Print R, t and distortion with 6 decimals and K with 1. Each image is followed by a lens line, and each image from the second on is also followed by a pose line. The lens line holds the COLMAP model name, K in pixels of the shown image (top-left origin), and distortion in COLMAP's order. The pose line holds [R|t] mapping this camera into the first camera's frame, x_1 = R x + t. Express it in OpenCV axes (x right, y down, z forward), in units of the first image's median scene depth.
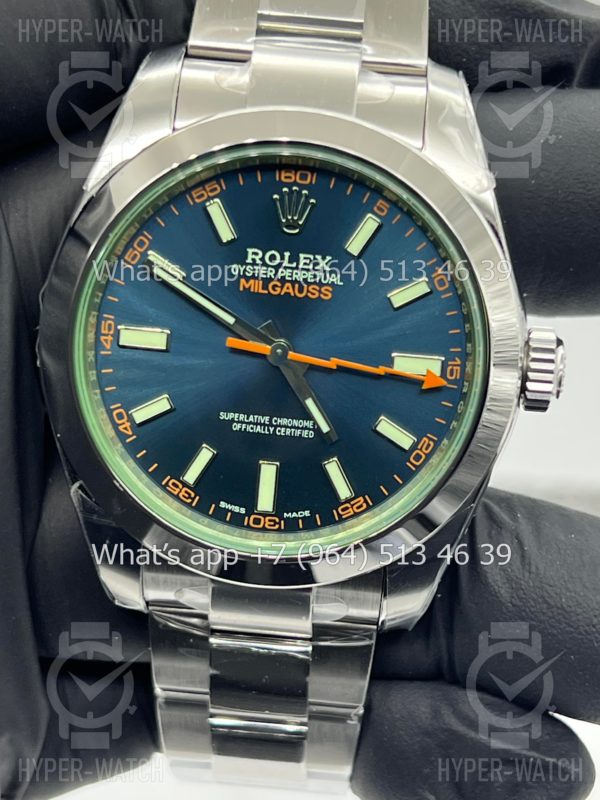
lens RADIAL K [[1939.6, 0, 303.2], [0, 1939.6, 409.1], [0, 0, 1]] dist [0.119028, 0.000000]
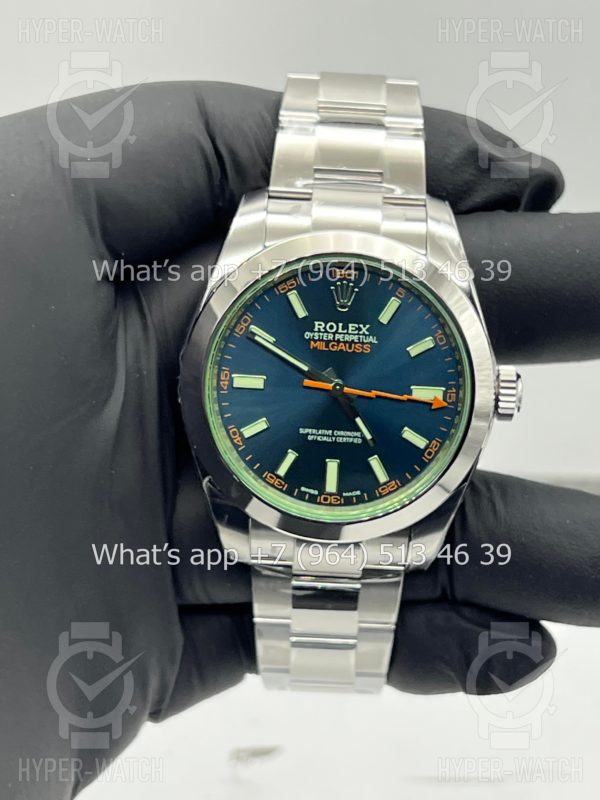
lens RADIAL K [[1939.6, 0, 296.2], [0, 1939.6, 391.7], [0, 0, 1]] dist [0.119028, 0.000000]
pose [[0.998680, -0.032962, 0.039384, -0.104929], [0.034183, 0.998942, -0.030753, 0.019502], [-0.038329, 0.032058, 0.998751, -0.530384]]
